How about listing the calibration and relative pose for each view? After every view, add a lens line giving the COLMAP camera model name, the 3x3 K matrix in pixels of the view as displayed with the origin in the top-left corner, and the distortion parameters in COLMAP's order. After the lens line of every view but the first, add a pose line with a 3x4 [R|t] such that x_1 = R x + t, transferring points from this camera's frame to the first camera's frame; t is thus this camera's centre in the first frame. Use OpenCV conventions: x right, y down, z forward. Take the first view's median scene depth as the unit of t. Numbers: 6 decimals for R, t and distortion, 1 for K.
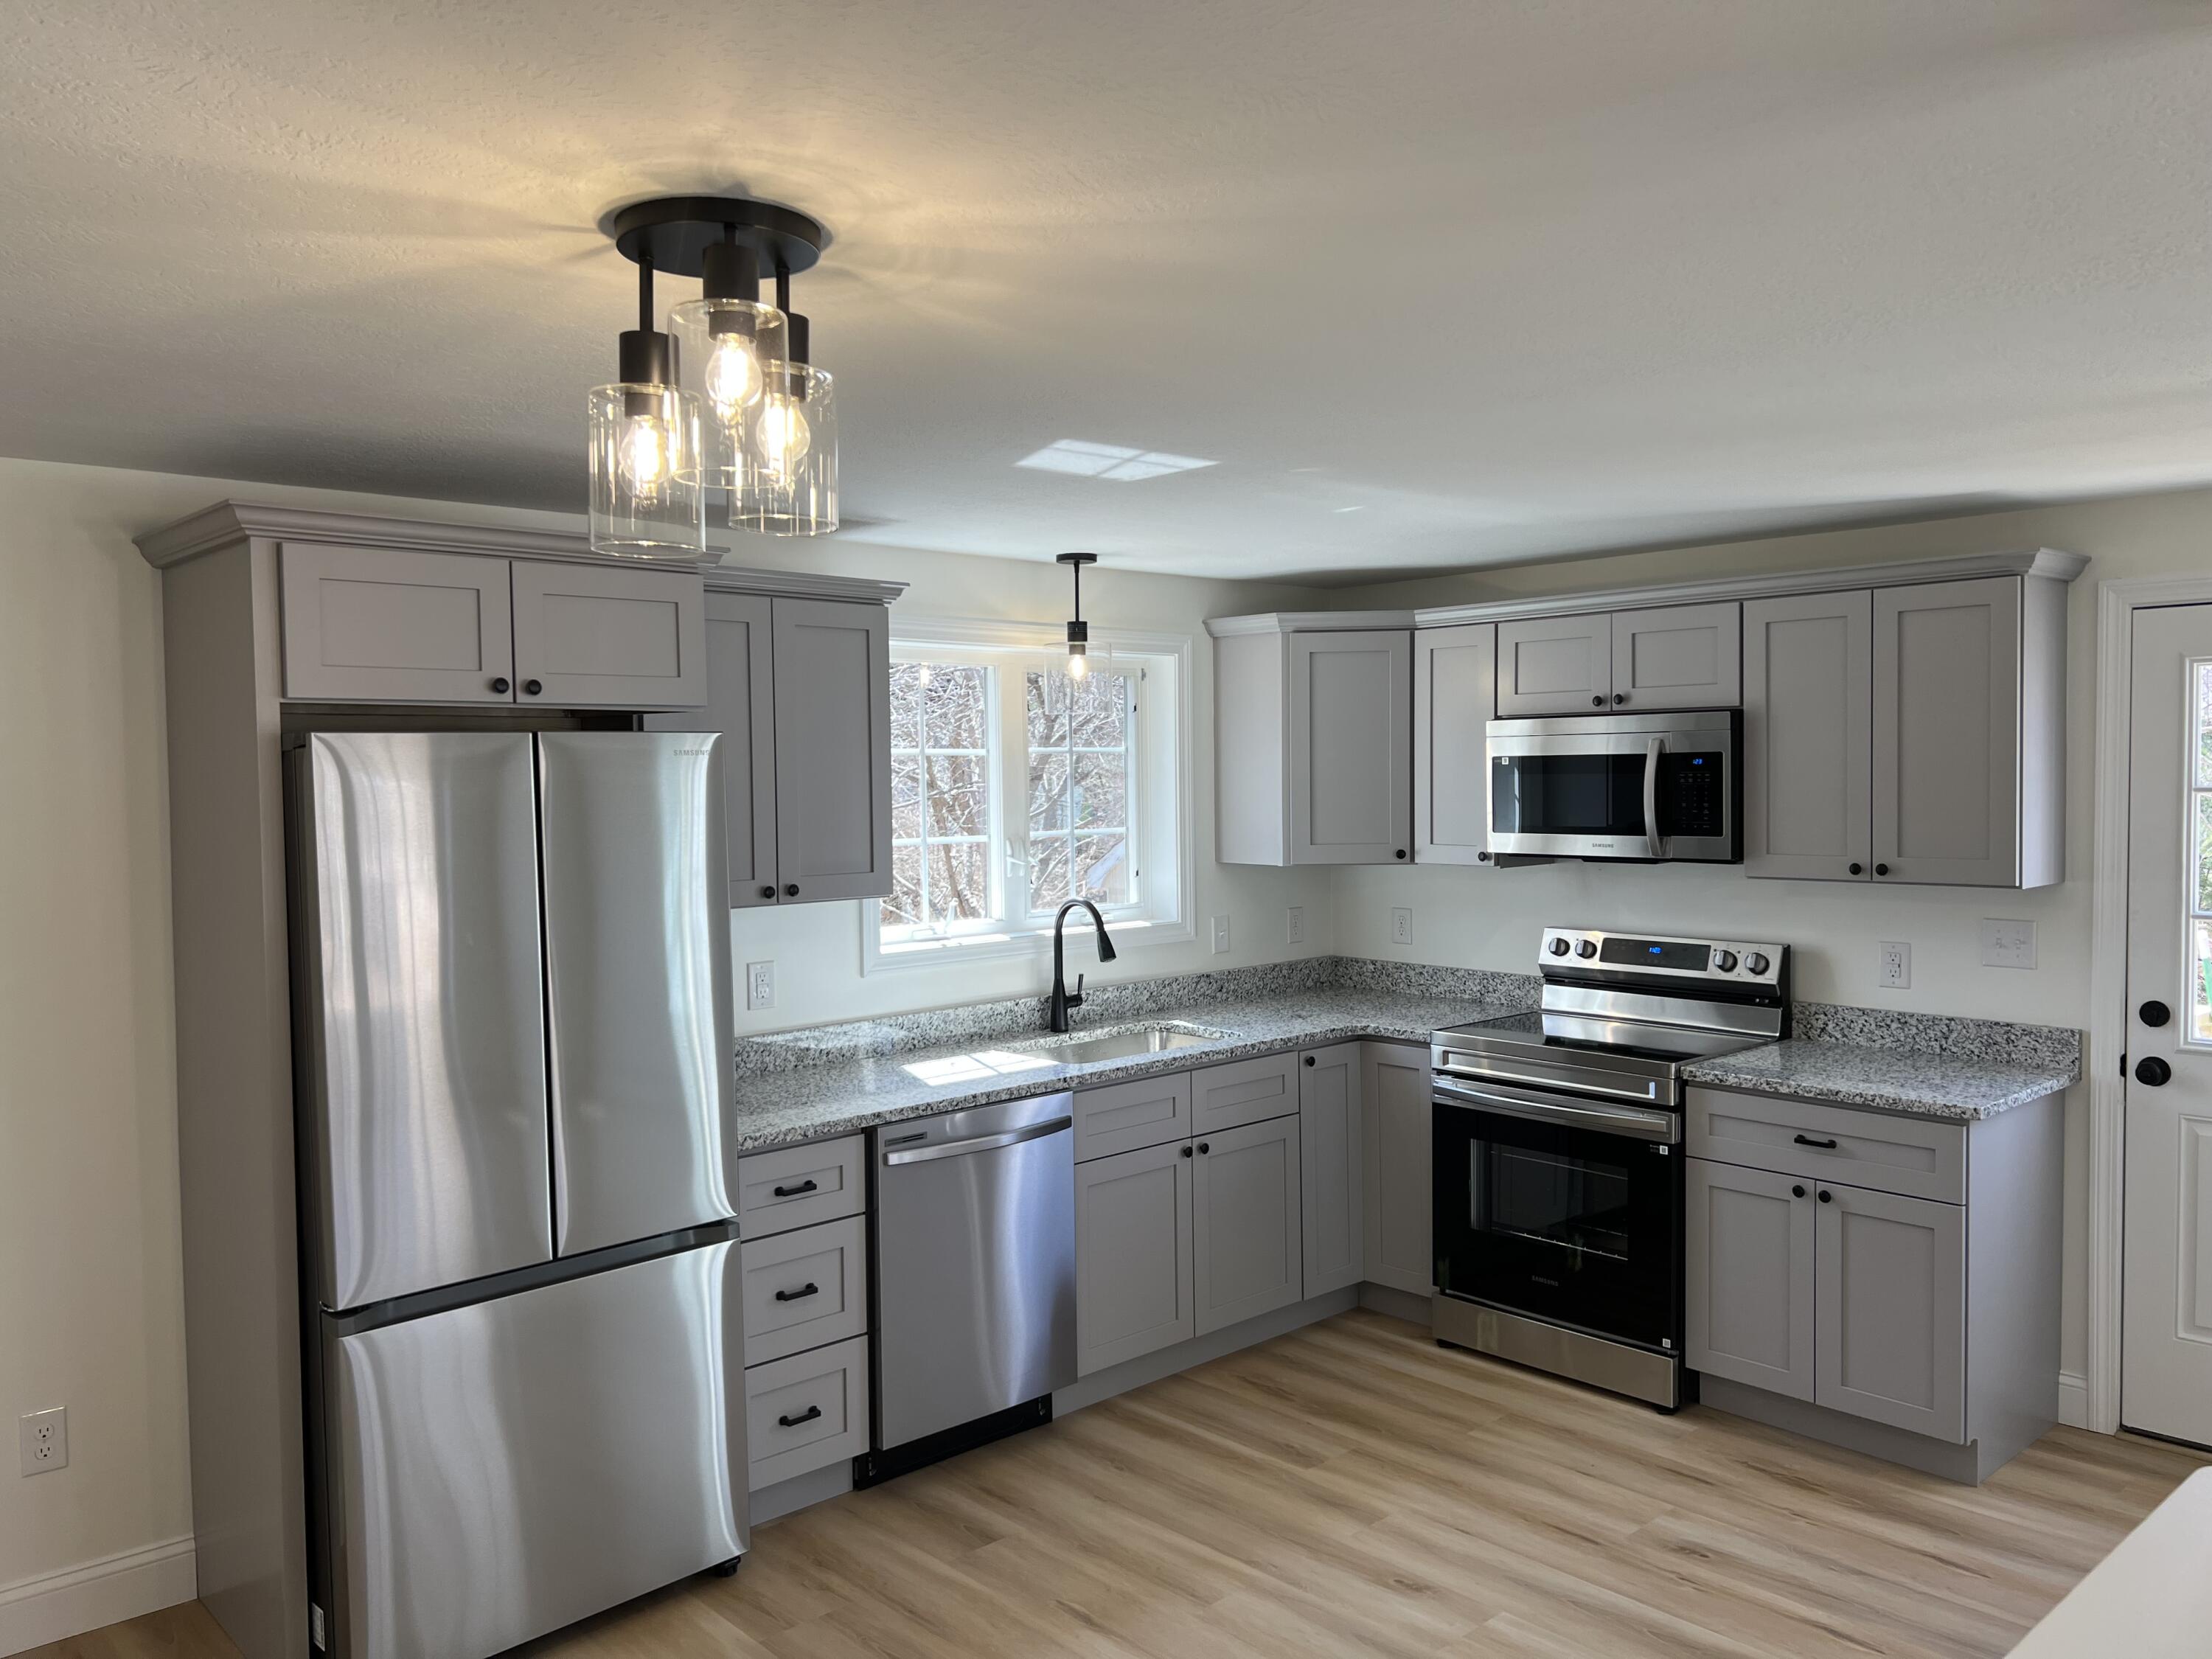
lens RADIAL K [[1662.6, 0, 1112.9], [0, 1662.6, 825.9], [0, 0, 1]] dist [0.039053, -0.054239]
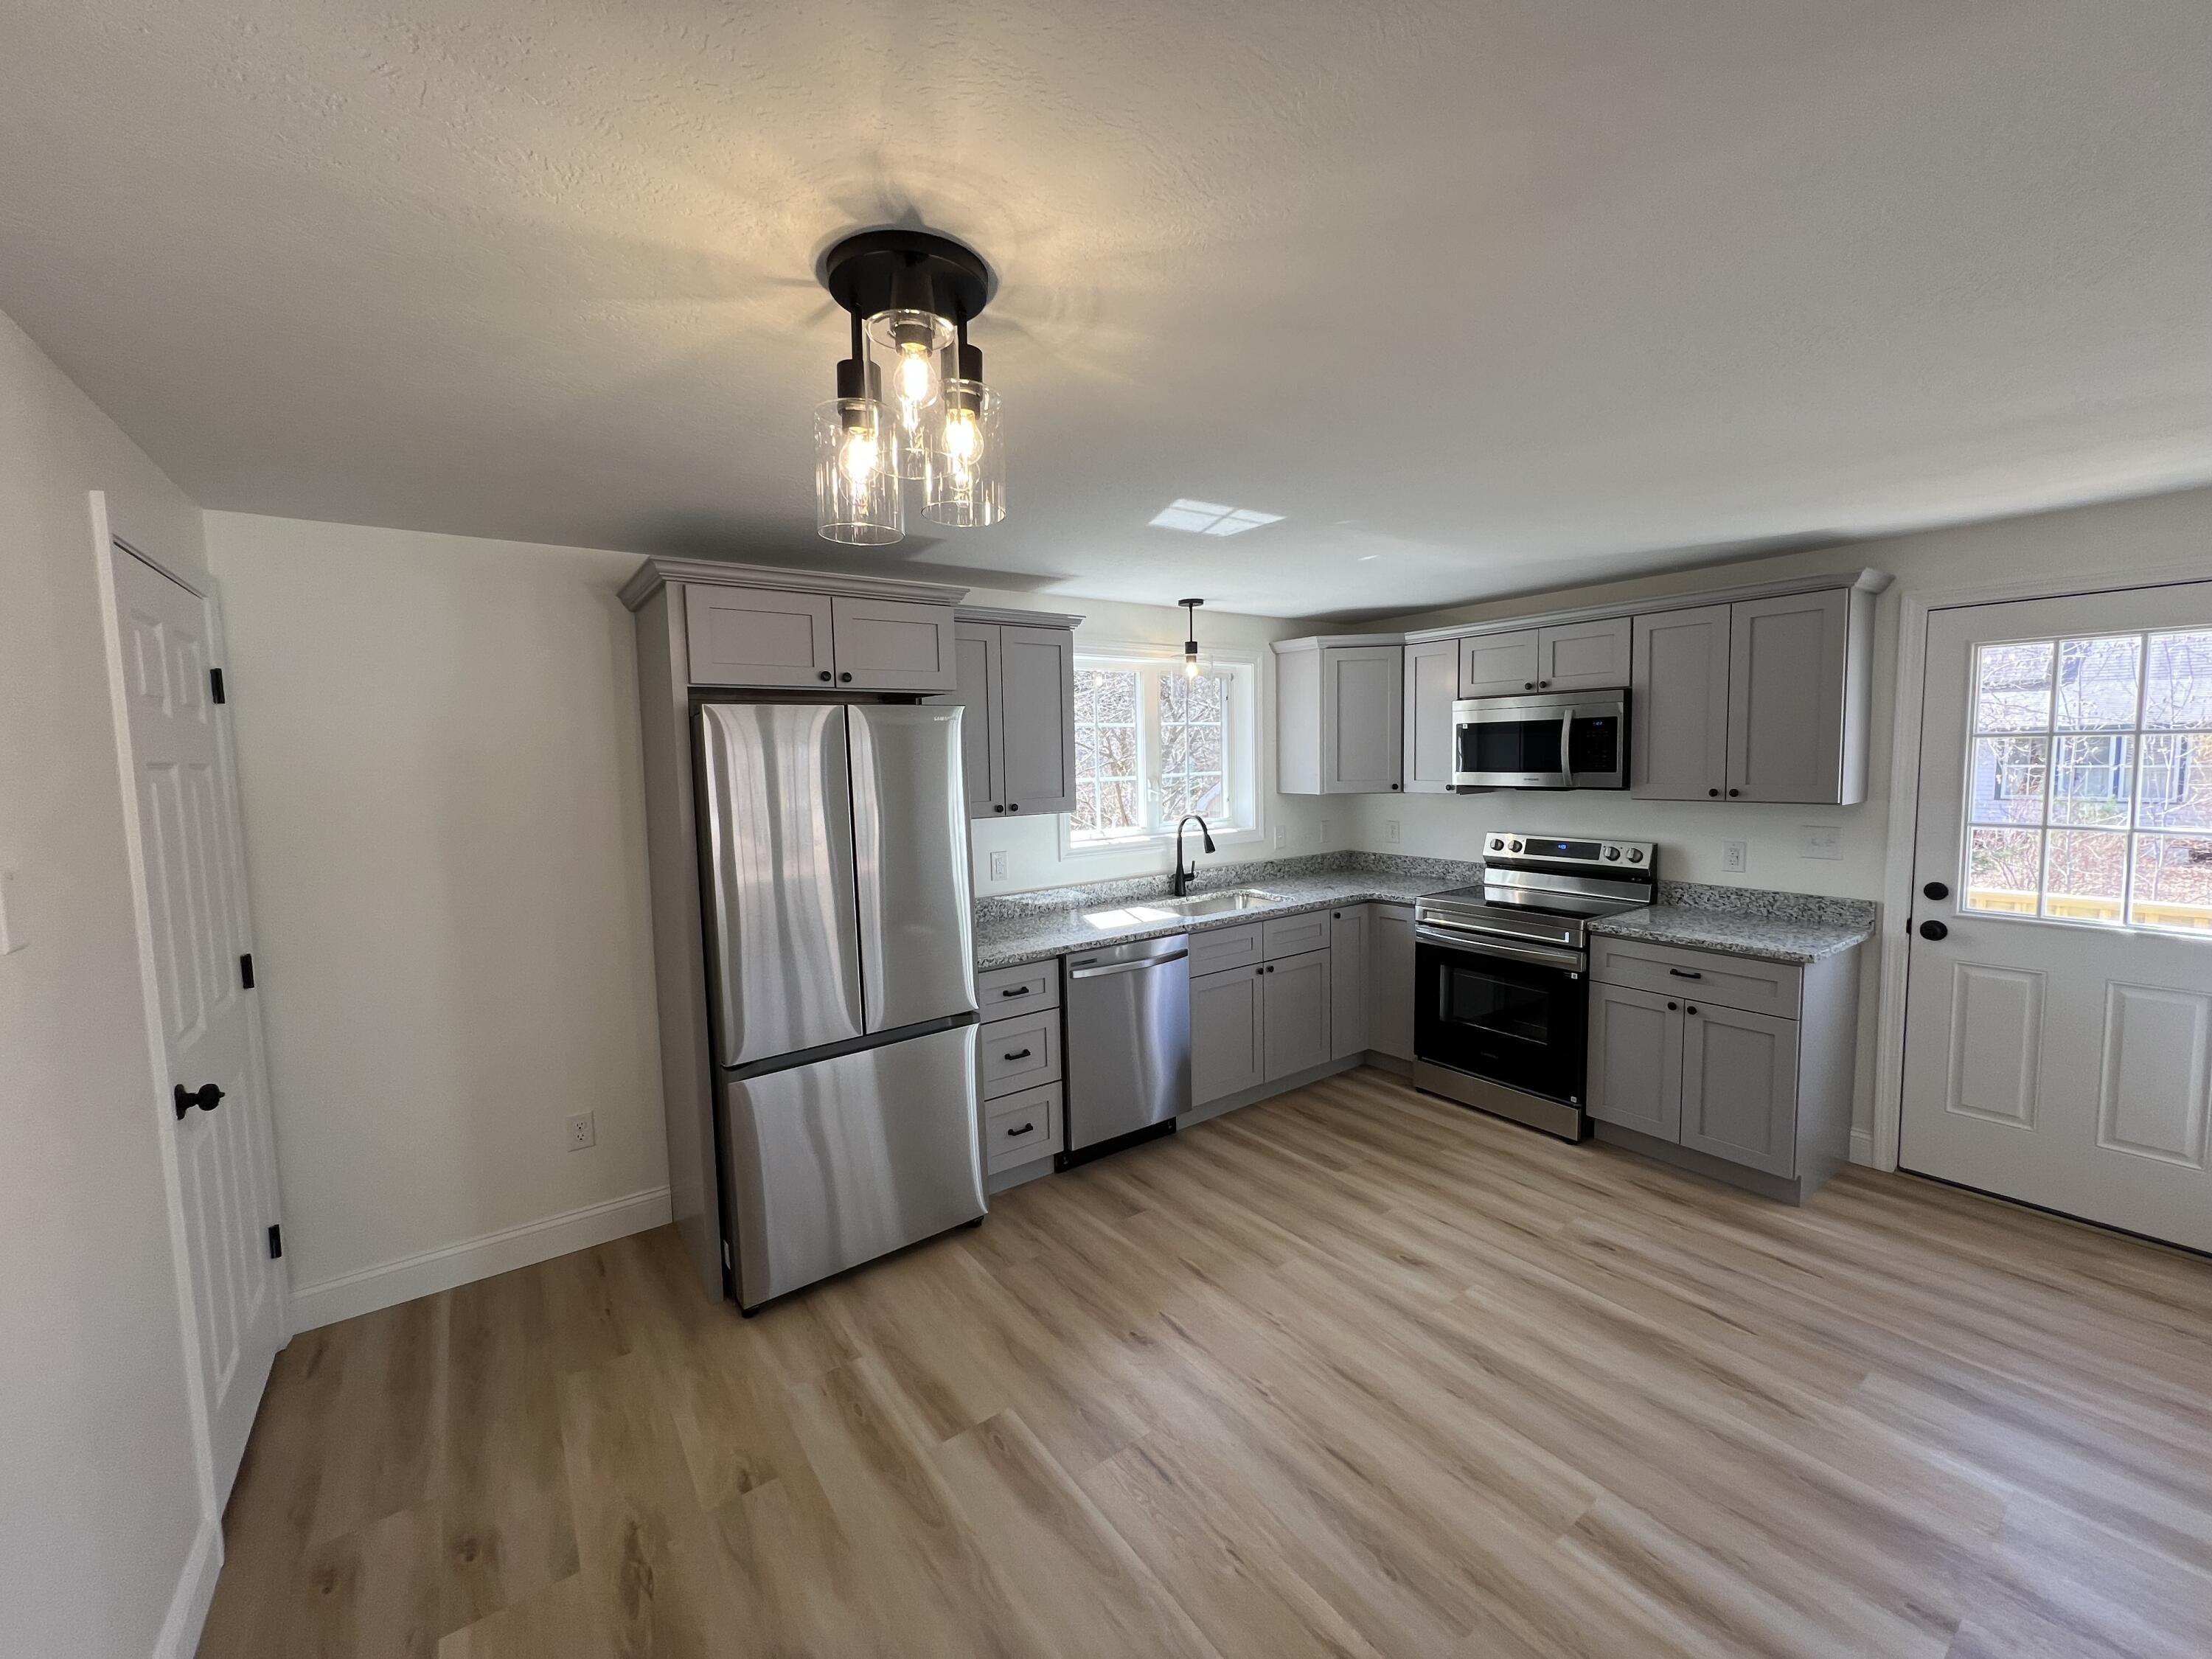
lens RADIAL K [[885.0, 0, 1104.5], [0, 885.0, 822.9], [0, 0, 1]] dist [0.000714, -0.000310]
pose [[0.992895, 0.000525, -0.118996, -0.003242], [0.004977, 0.998932, 0.045930, 0.014032], [0.118893, -0.046196, 0.991832, 0.153486]]
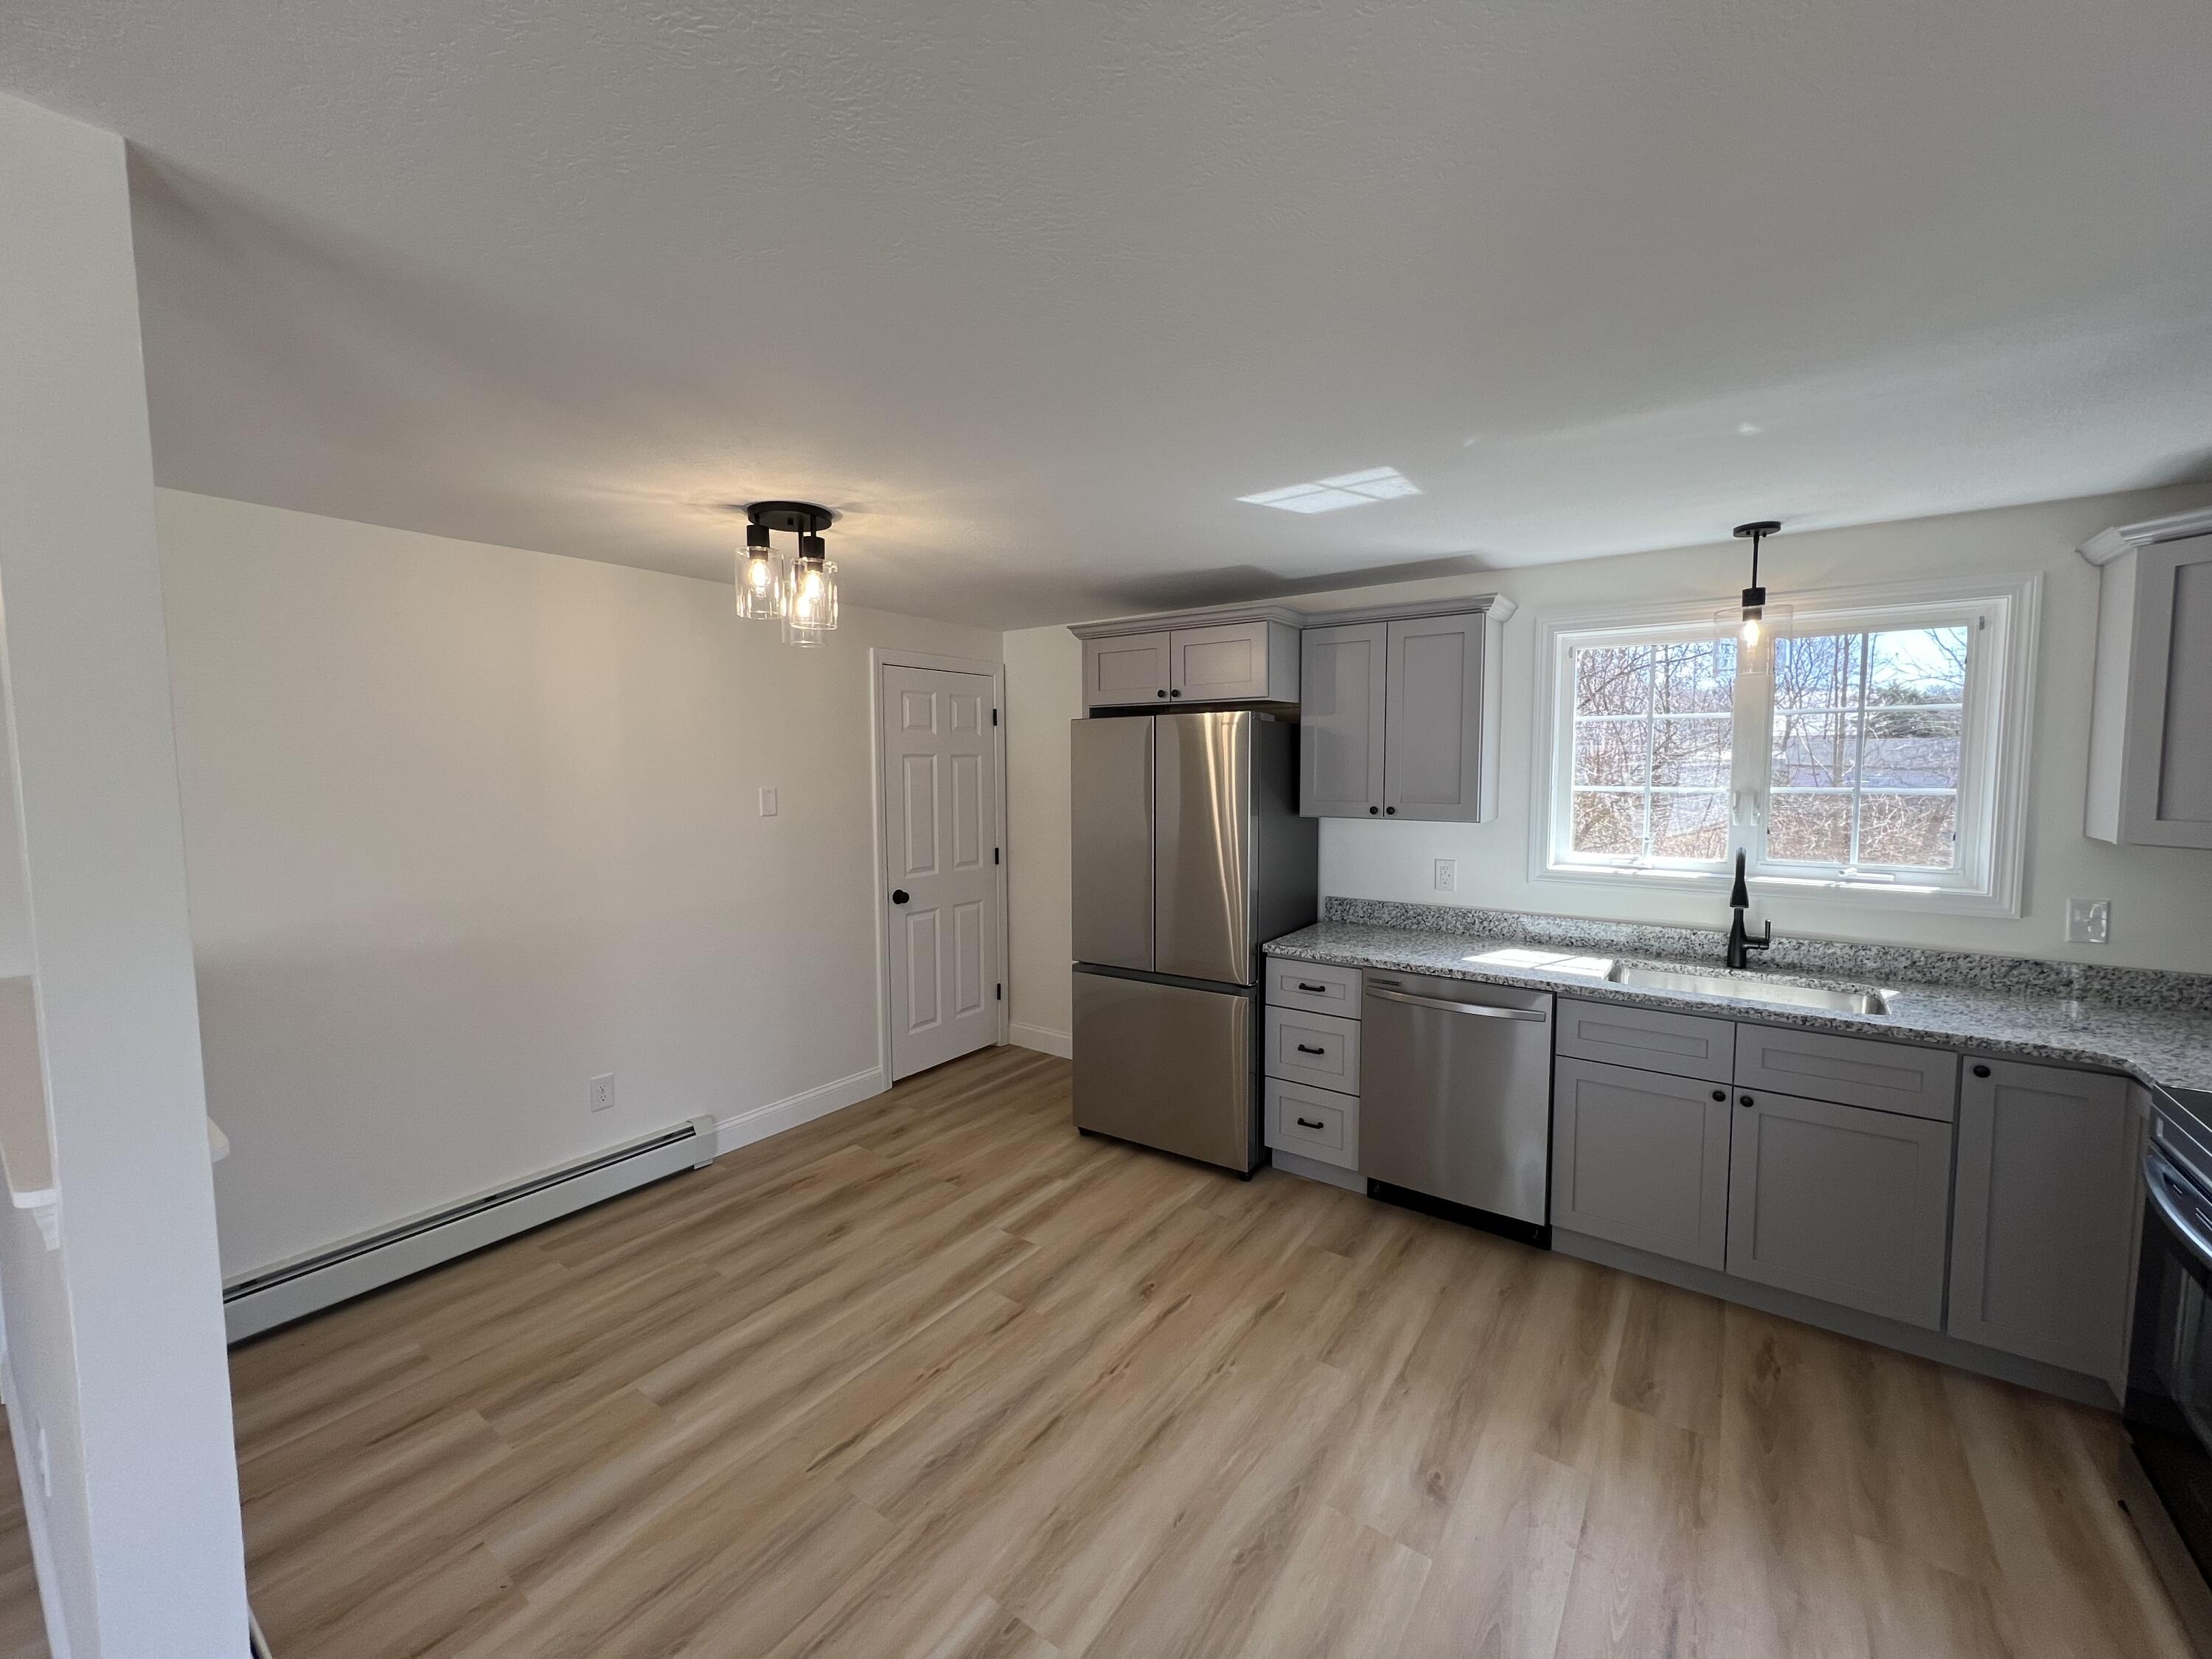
lens RADIAL K [[885.0, 0, 1094.3], [0, 885.0, 823.8], [0, 0, 1]] dist [0.000714, -0.000310]
pose [[0.184316, 0.081516, -0.979481, 0.553286], [-0.031441, 0.996534, 0.077019, -0.004034], [0.982364, 0.016600, 0.186240, 0.563725]]
